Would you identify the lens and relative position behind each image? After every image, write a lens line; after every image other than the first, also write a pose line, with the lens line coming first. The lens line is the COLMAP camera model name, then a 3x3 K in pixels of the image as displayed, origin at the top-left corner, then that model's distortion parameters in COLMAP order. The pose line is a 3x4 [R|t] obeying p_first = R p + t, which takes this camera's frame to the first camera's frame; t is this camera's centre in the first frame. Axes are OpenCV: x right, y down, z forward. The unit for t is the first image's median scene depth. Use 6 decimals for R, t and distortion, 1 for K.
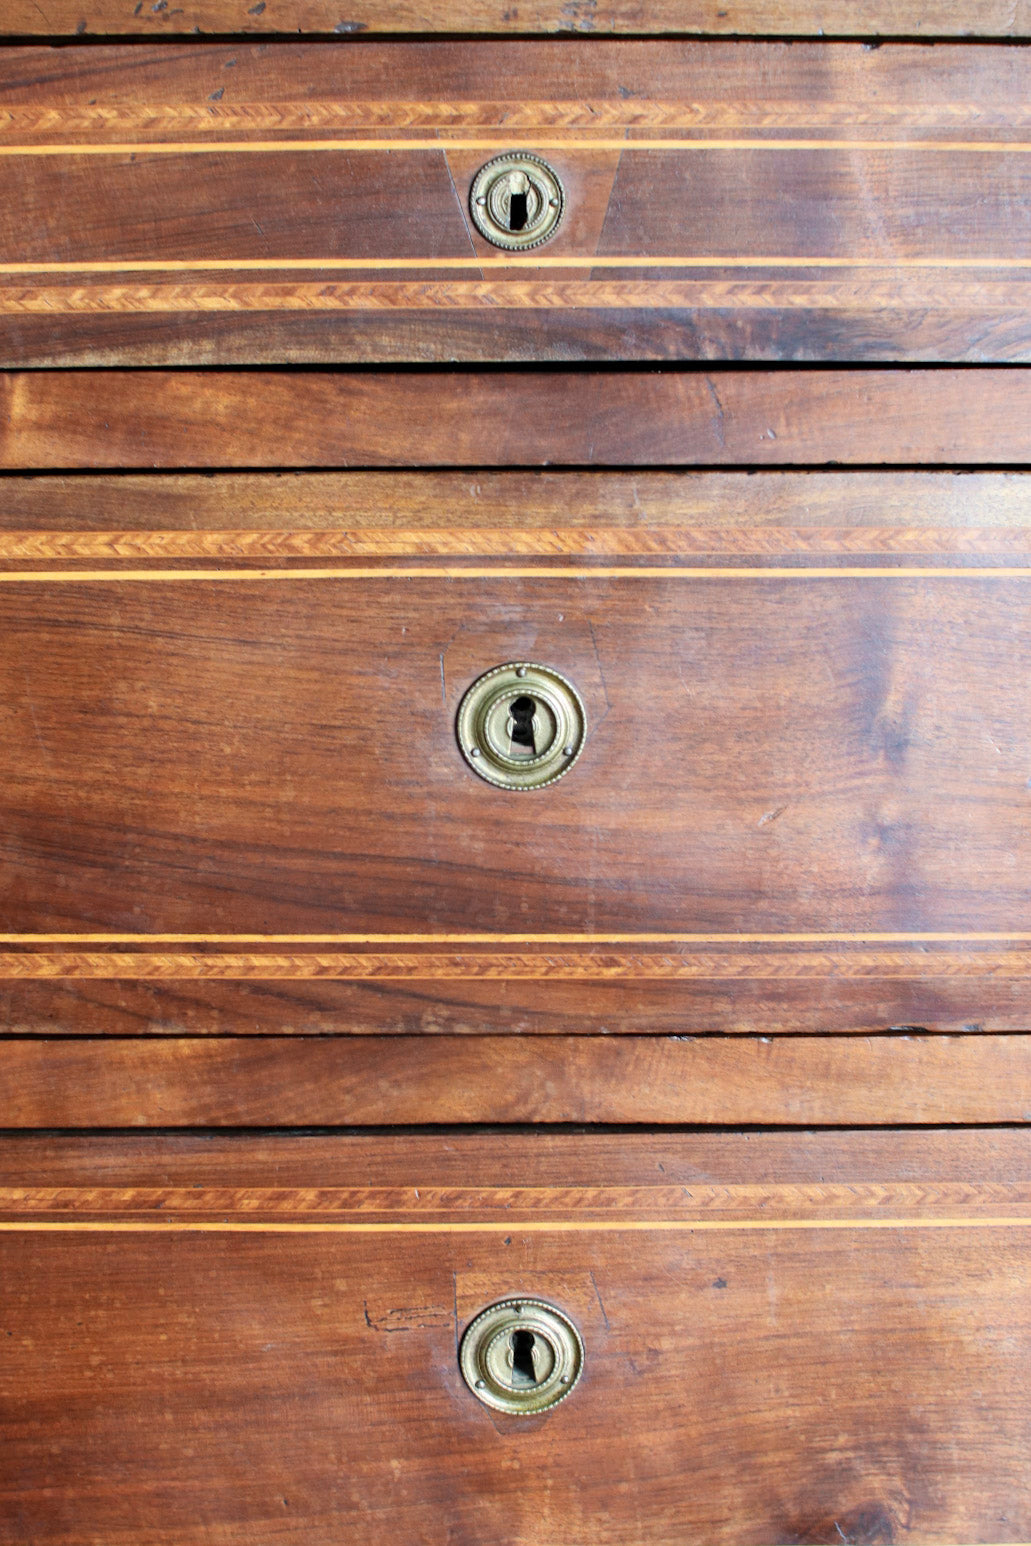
lens RADIAL K [[2758.9, 0, 514.4], [0, 2758.9, 783.4], [0, 0, 1]] dist [-0.164619, 0.000000]
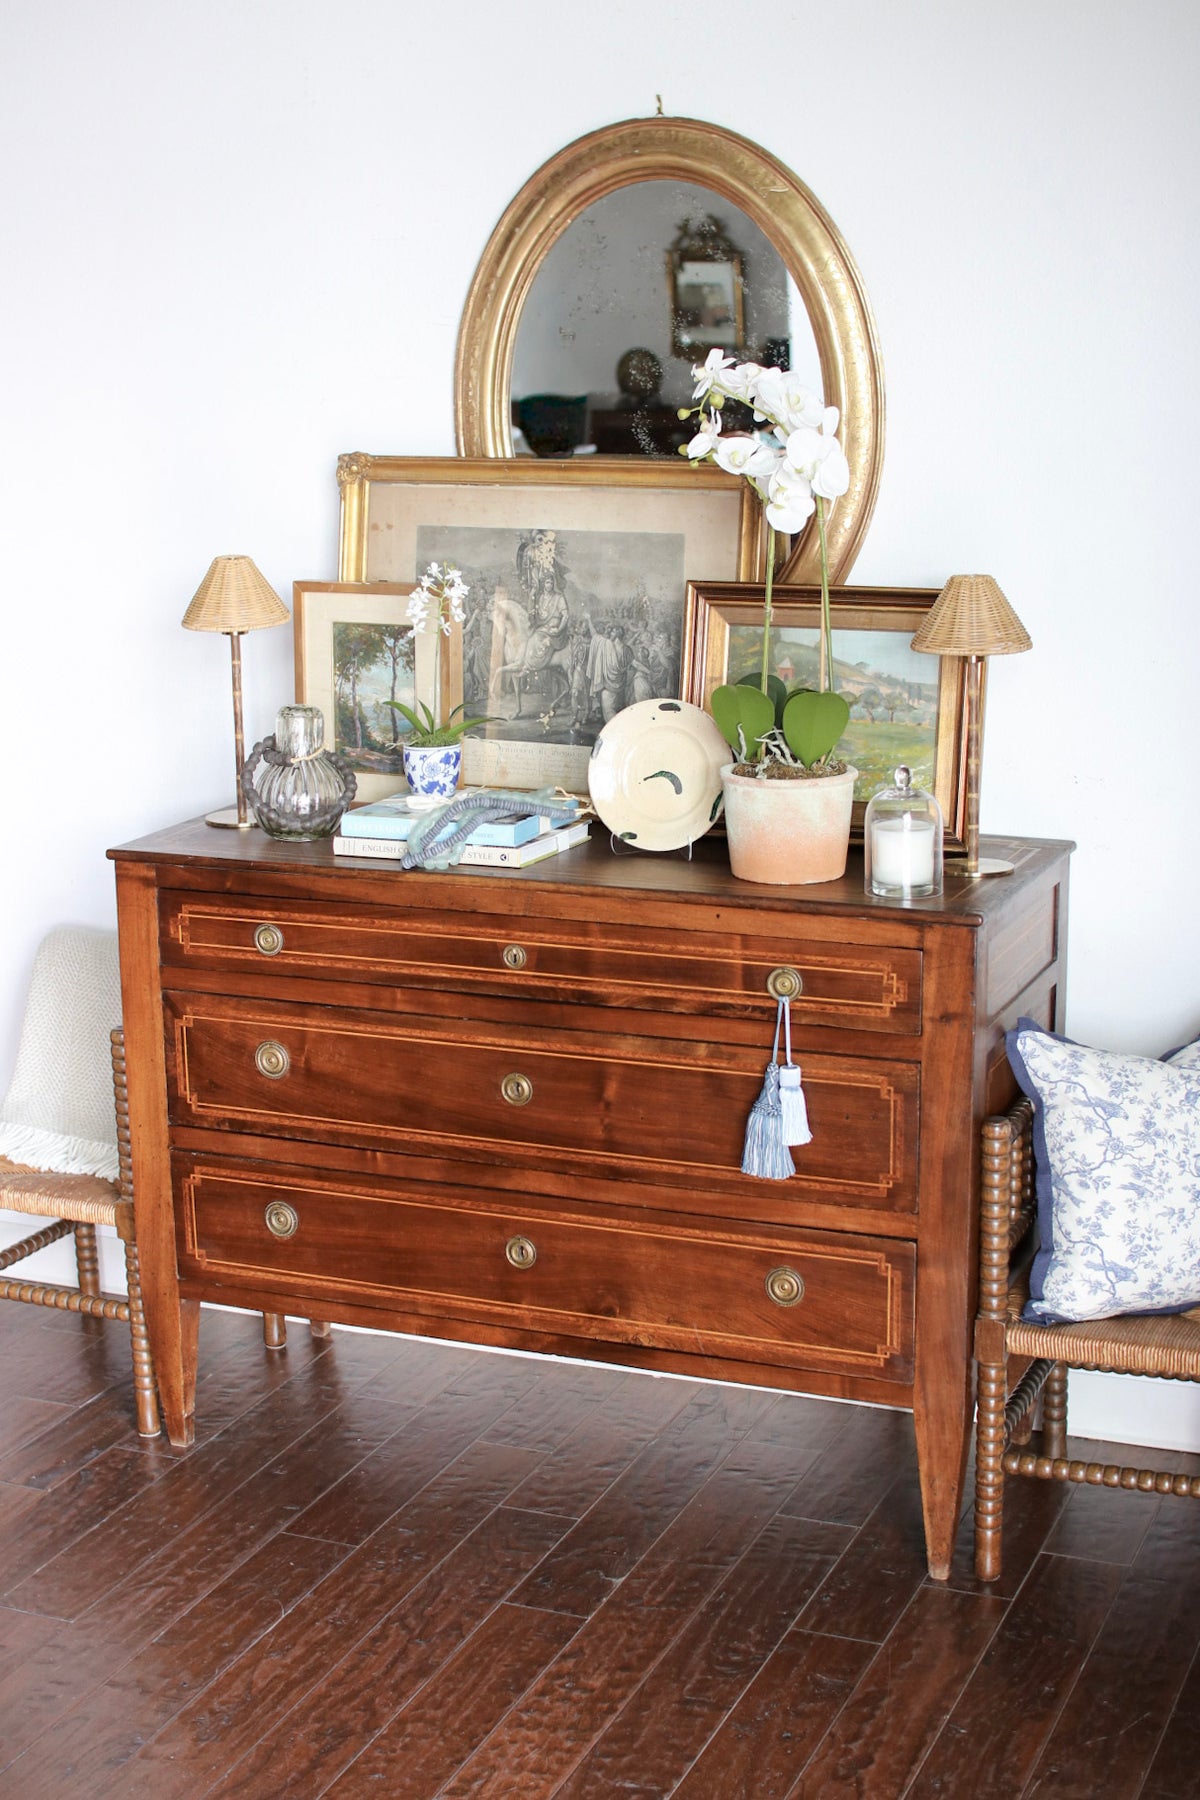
lens RADIAL K [[2638.5, 0, 612.2], [0, 2638.5, 931.7], [0, 0, 1]] dist [-0.145057, 0.000000]
pose [[0.921029, 0.079071, -0.381383, 1.493639], [-0.047352, 0.994645, 0.091862, -0.576957], [0.386604, -0.066549, 0.919842, -2.284793]]
